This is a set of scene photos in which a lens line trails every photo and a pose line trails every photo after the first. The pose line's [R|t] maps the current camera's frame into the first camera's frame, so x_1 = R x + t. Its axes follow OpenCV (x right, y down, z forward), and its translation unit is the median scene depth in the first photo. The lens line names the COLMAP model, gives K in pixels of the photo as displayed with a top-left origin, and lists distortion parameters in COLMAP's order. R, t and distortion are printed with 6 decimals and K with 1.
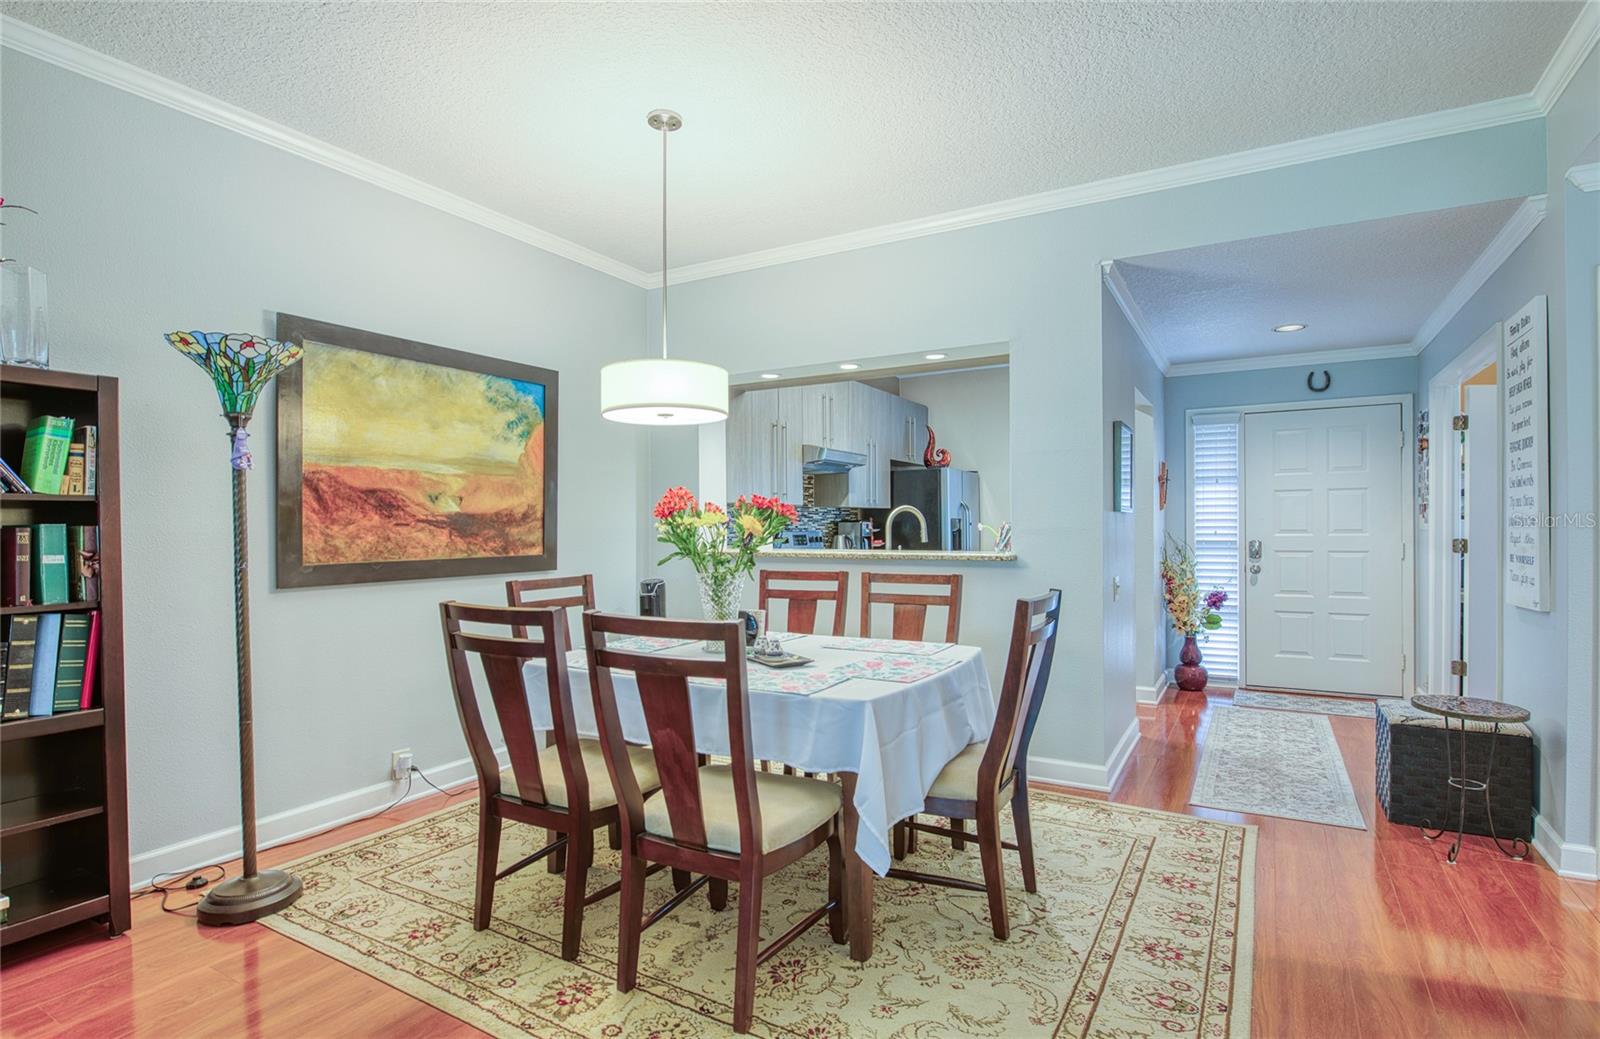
lens RADIAL K [[803.6, 0, 802.9], [0, 803.6, 536.0], [0, 0, 1]] dist [-0.014677, 0.000384]
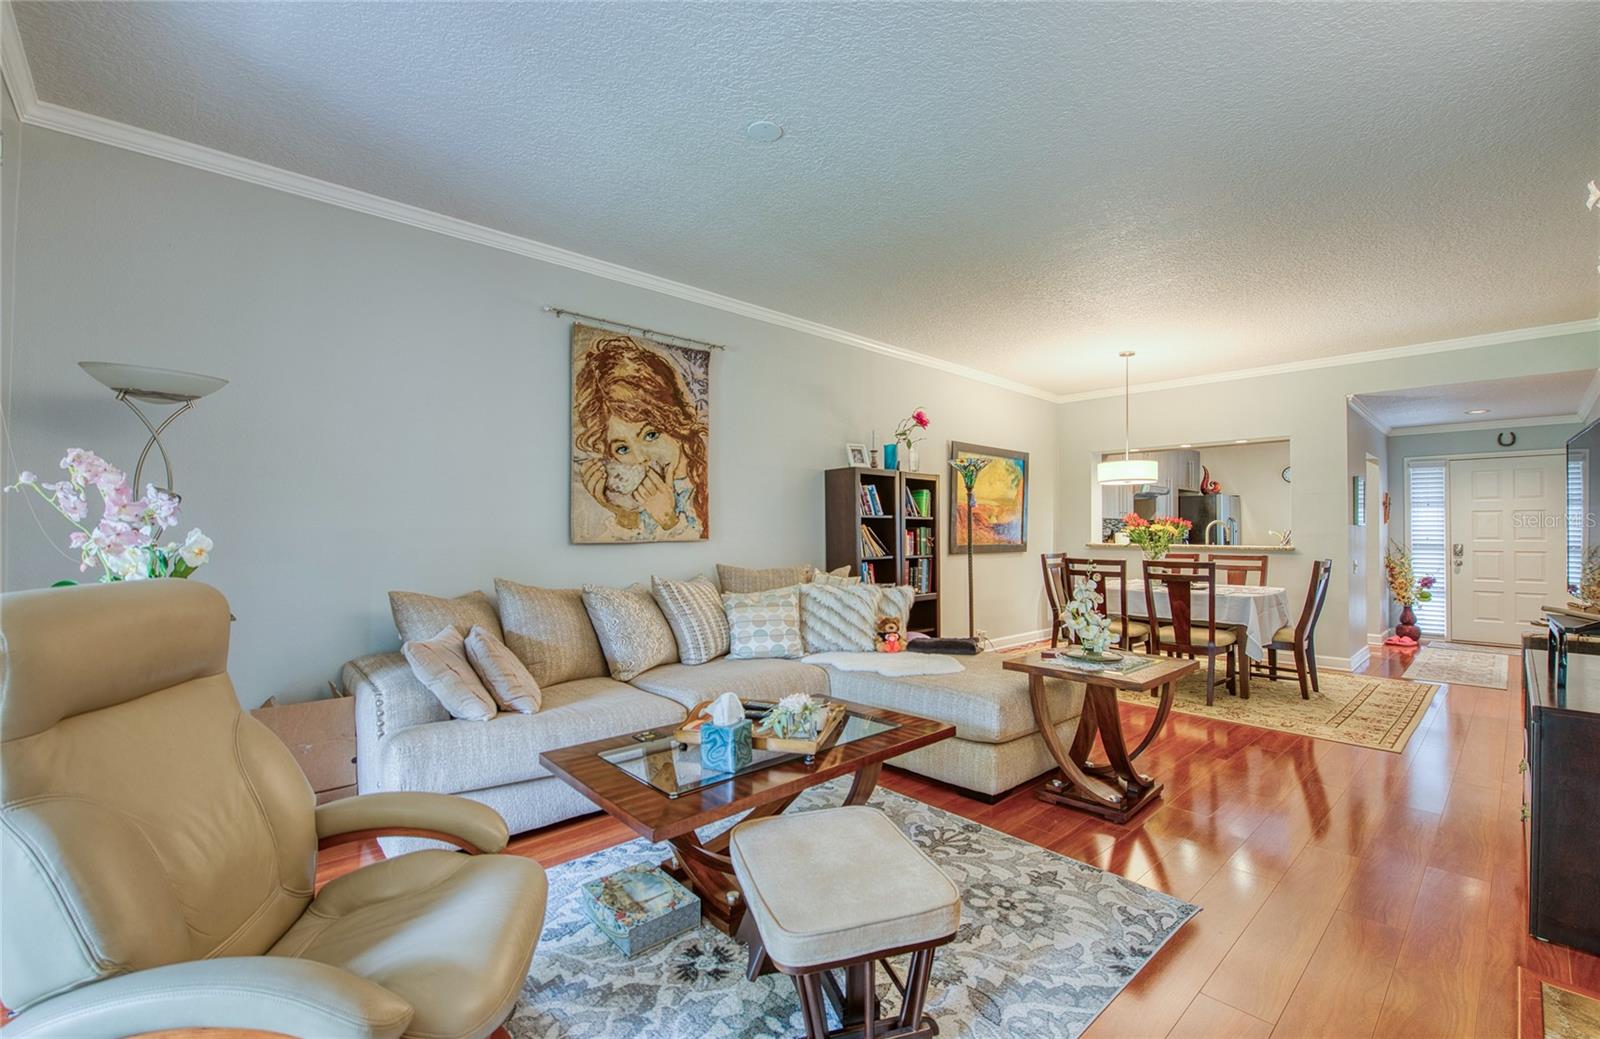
lens RADIAL K [[682.0, 0, 799.8], [0, 682.0, 520.9], [0, 0, 1]] dist [-0.019740, -0.000610]
pose [[0.955975, 0.006550, -0.293375, -0.373013], [-0.014538, 0.999580, -0.025055, 0.017166], [0.293088, 0.028217, 0.955669, -0.841733]]
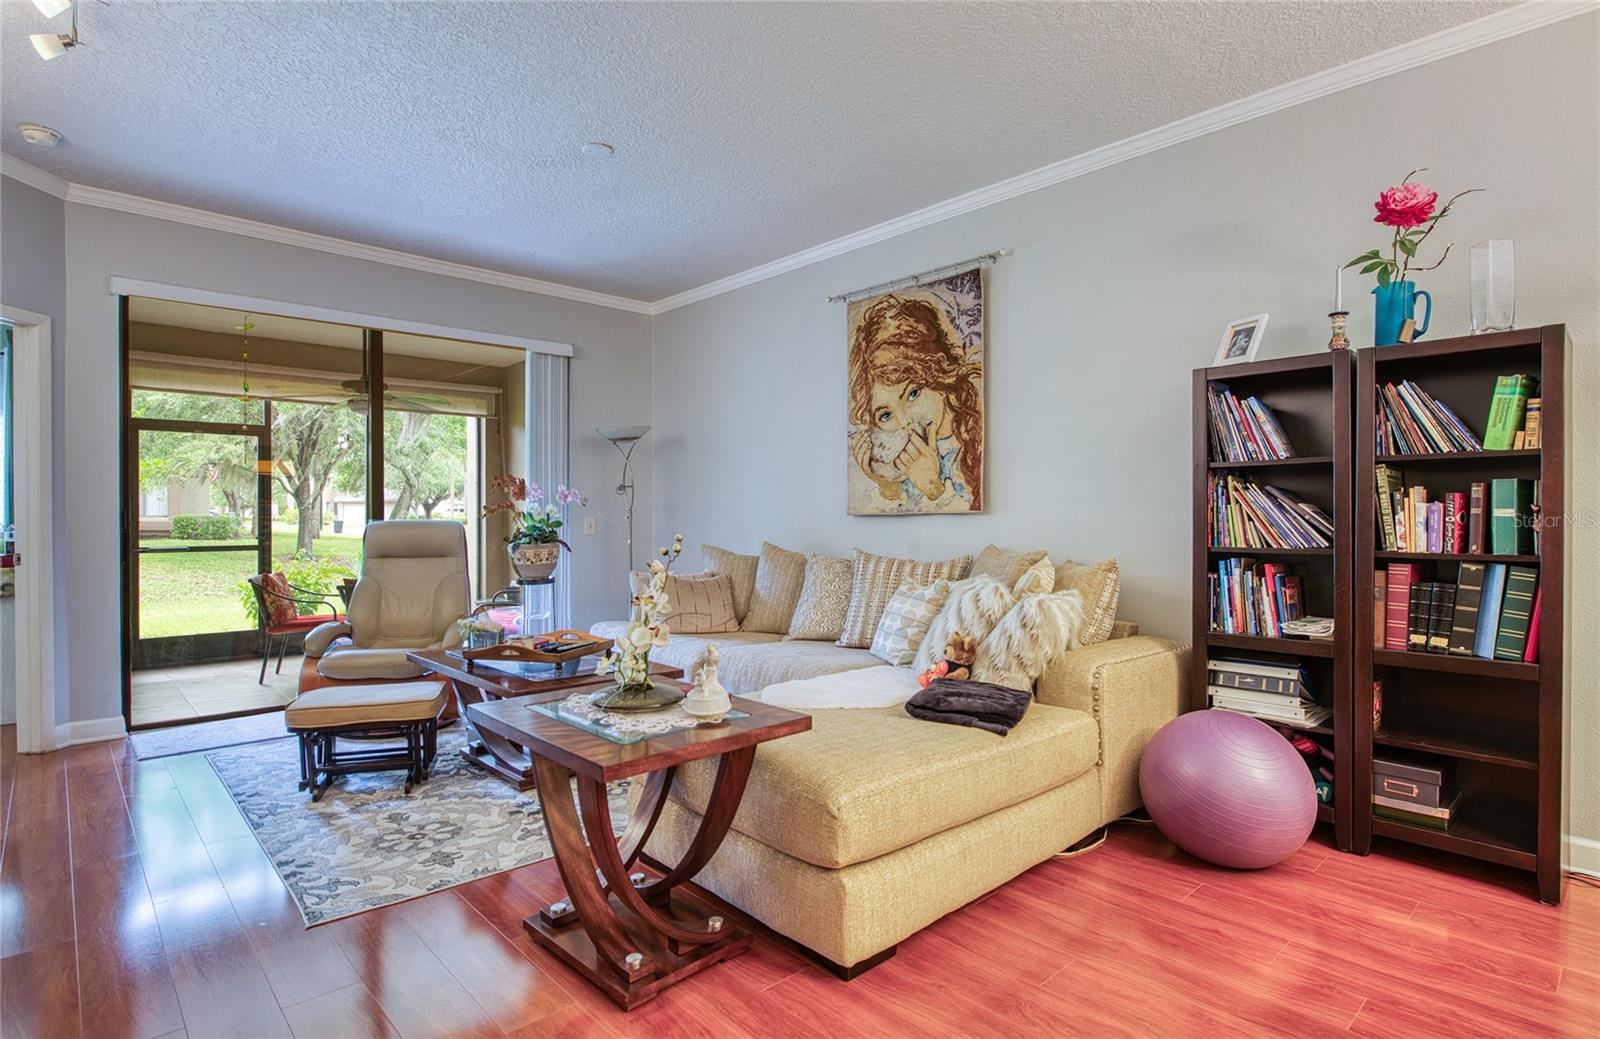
lens RADIAL K [[803.6, 0, 798.4], [0, 803.6, 526.7], [0, 0, 1]] dist [-0.014677, 0.000384]
pose [[-0.288547, 0.021827, -0.957217, 0.188439], [-0.009191, 0.999631, 0.025565, 0.017130], [0.957422, 0.016174, -0.288239, 0.235458]]
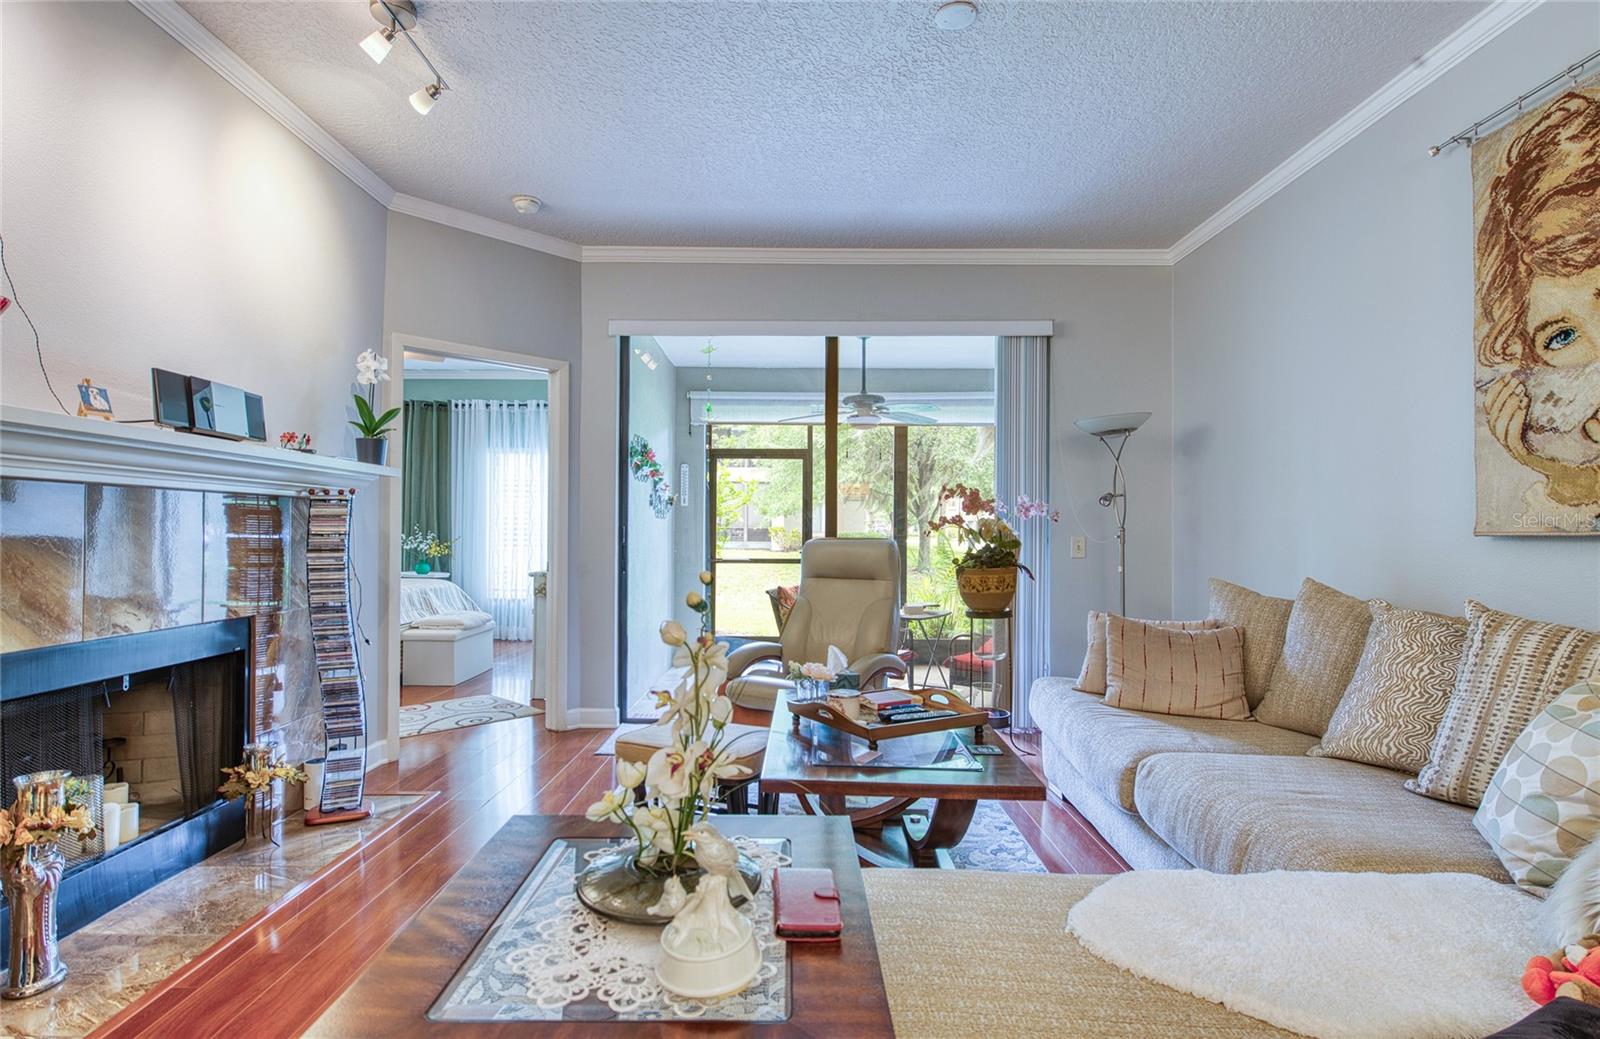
lens RADIAL K [[803.6, 0, 786.8], [0, 803.6, 524.0], [0, 0, 1]] dist [-0.014677, 0.000384]
pose [[-0.871512, -0.002617, -0.490368, -0.179750], [-0.005891, 0.999969, 0.005133, 0.020187], [0.490339, 0.007363, -0.871501, 0.243593]]
